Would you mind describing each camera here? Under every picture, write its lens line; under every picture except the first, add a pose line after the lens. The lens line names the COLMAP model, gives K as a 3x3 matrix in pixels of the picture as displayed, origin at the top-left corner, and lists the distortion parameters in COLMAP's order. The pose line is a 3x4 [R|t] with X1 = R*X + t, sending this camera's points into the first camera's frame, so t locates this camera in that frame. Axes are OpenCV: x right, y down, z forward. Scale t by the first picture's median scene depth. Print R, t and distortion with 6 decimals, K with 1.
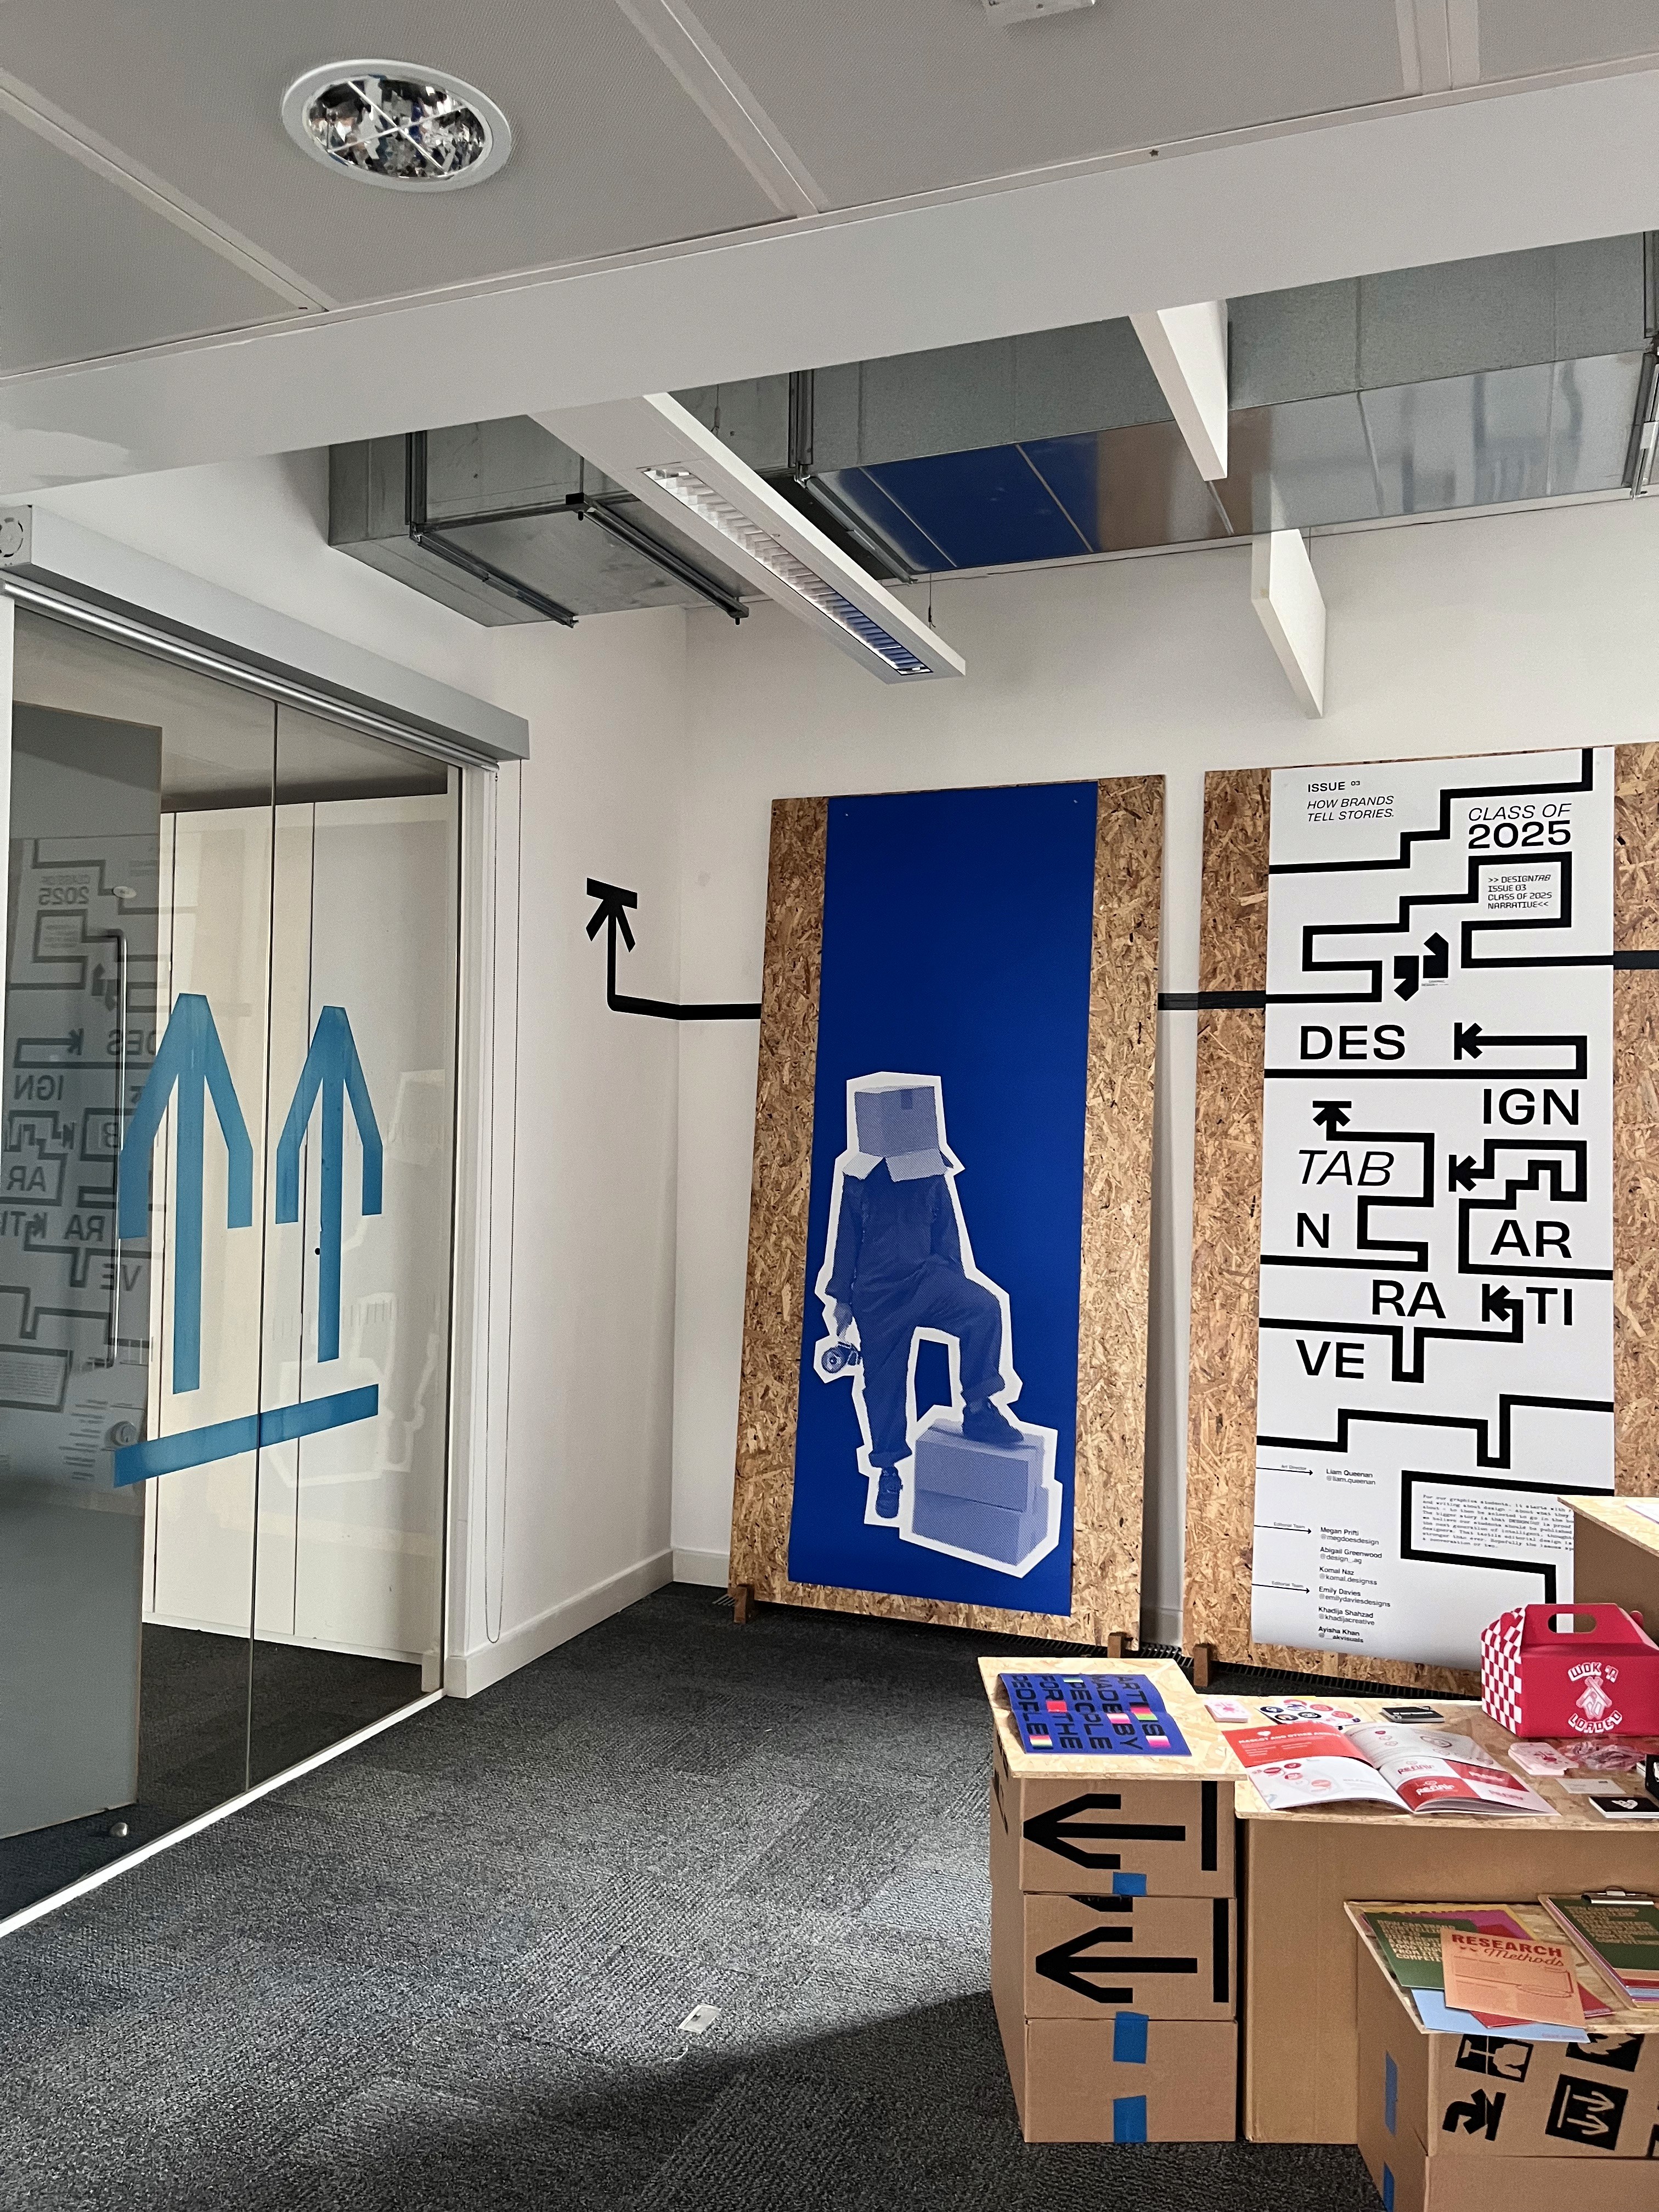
lens RADIAL K [[1714.6, 0, 765.9], [0, 1714.6, 1028.2], [0, 0, 1]] dist [0.059710, -0.092503]
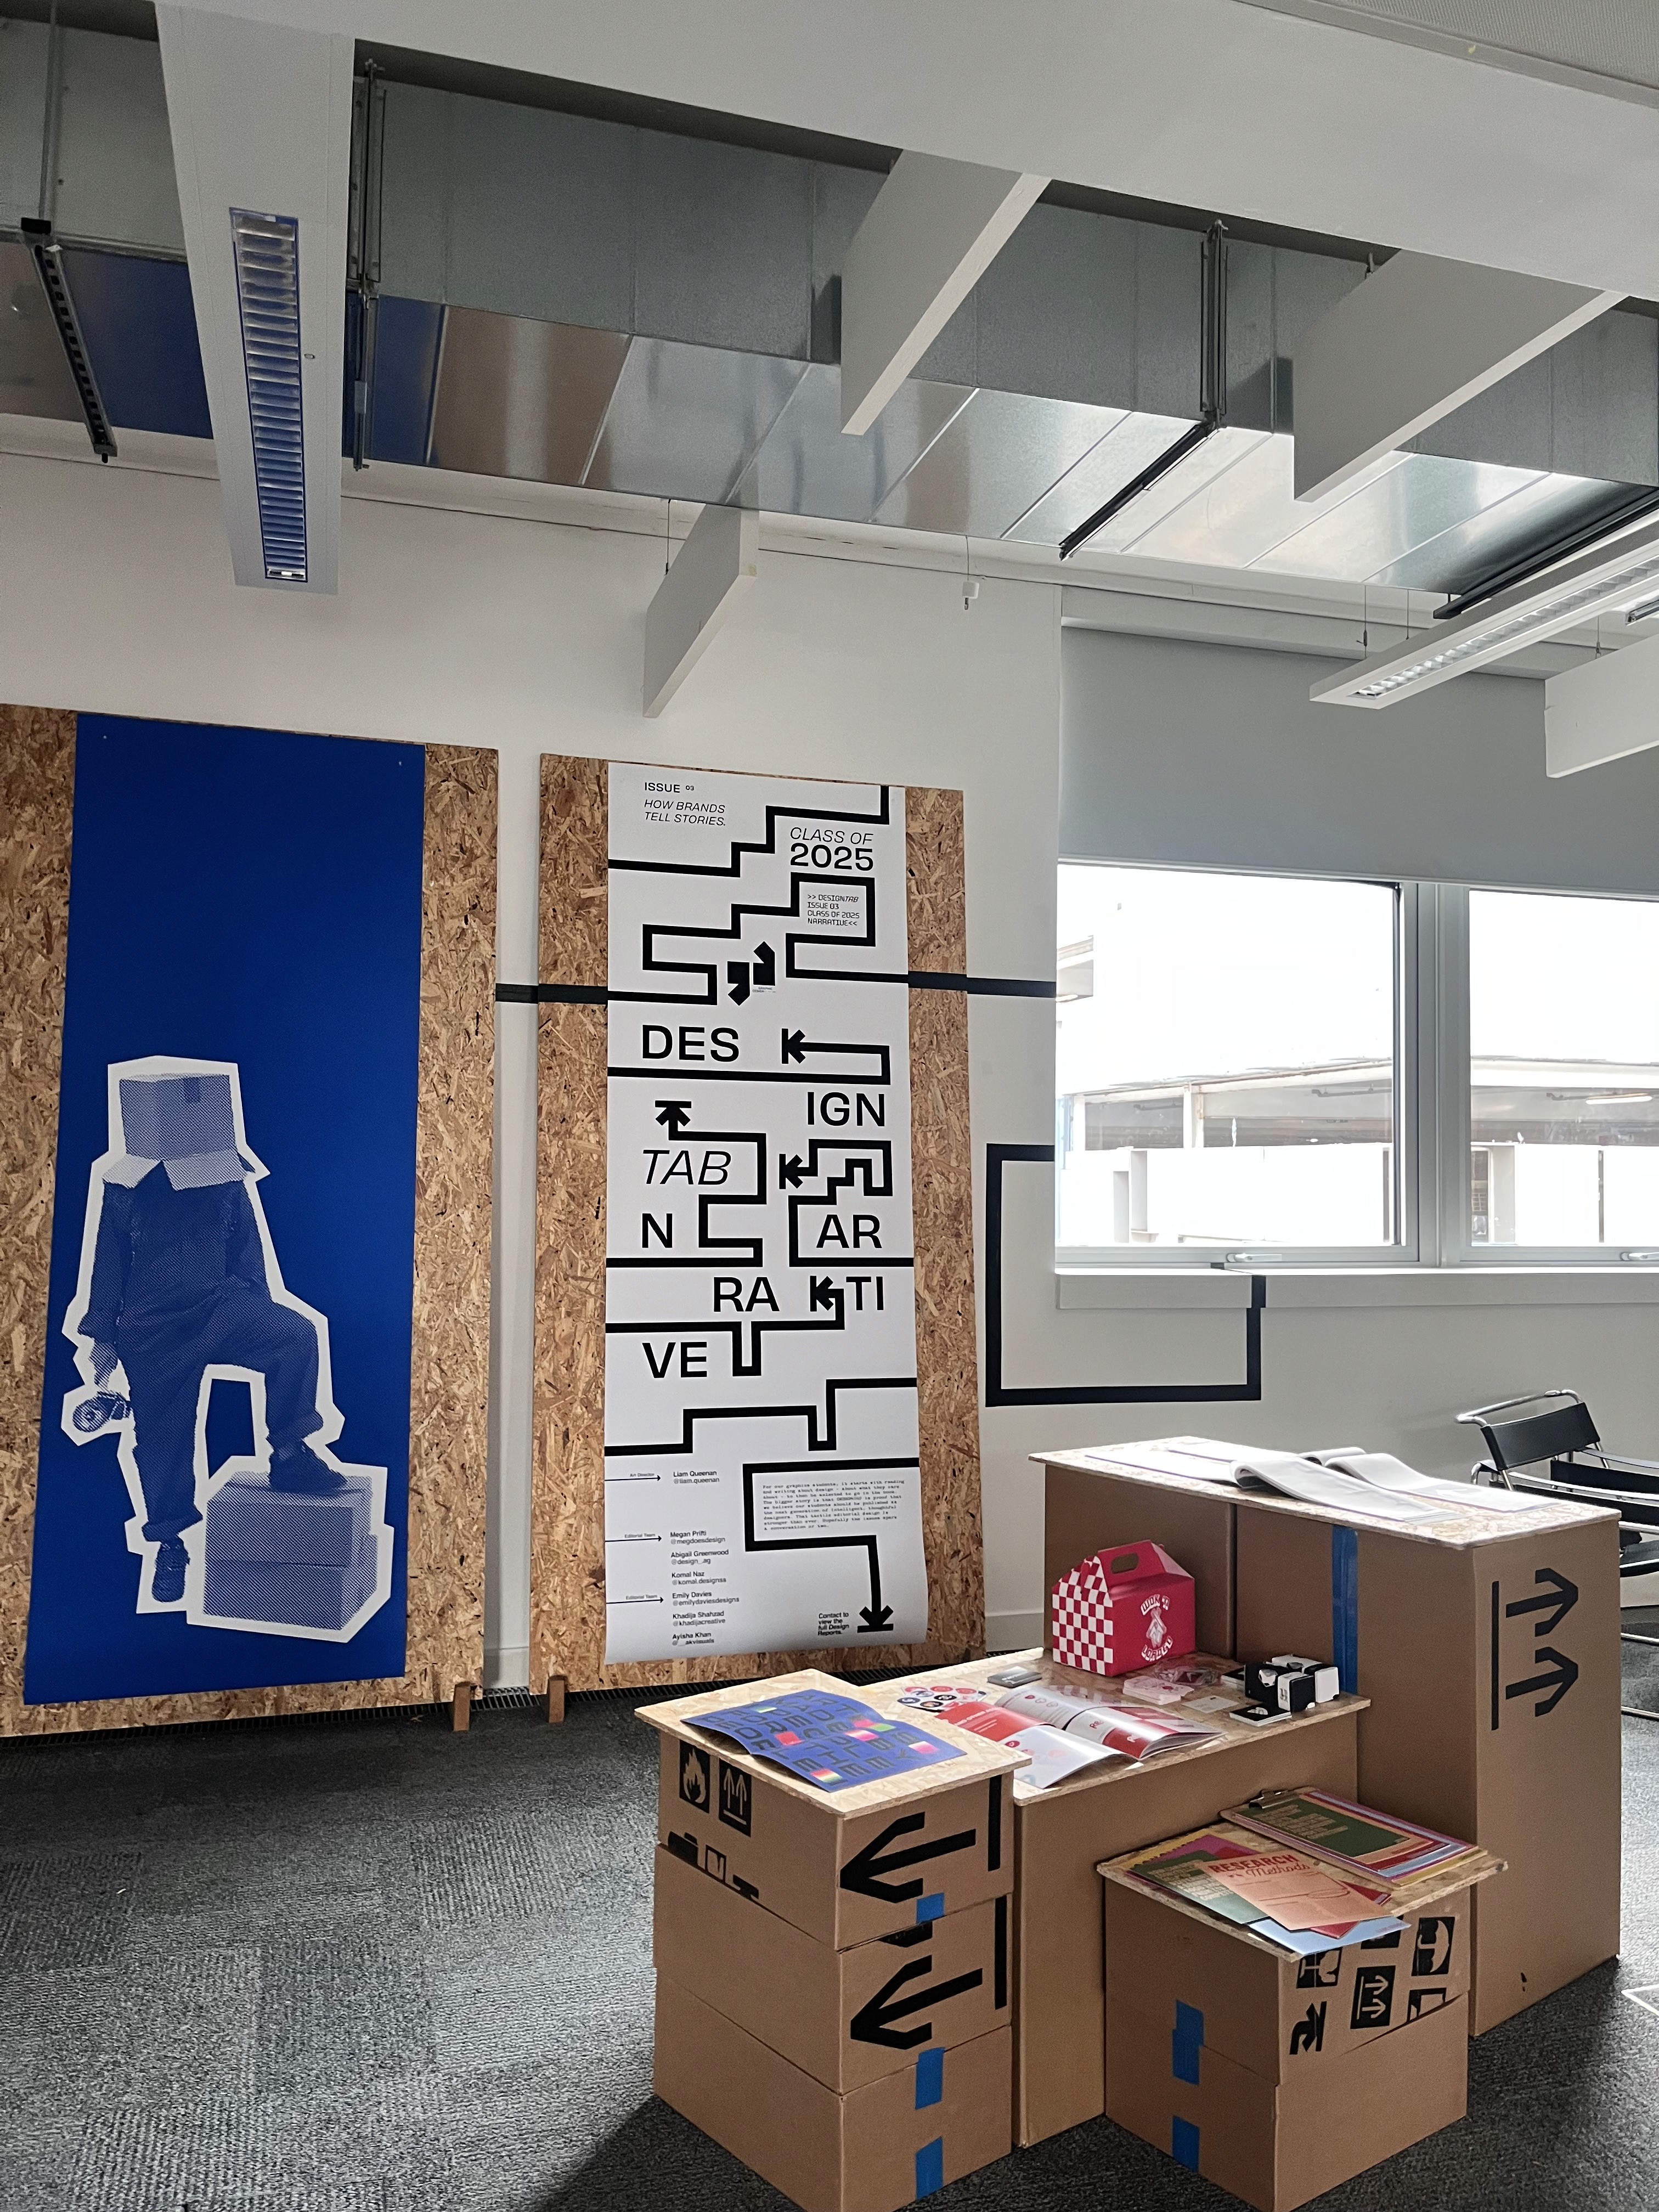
lens RADIAL K [[1714.6, 0, 857.1], [0, 1714.6, 1045.6], [0, 0, 1]] dist [0.059710, -0.092503]
pose [[0.762051, 0.048500, 0.645698, -0.232059], [-0.037722, 0.998823, -0.030504, 0.036580], [-0.646417, -0.001112, 0.762983, 0.175624]]
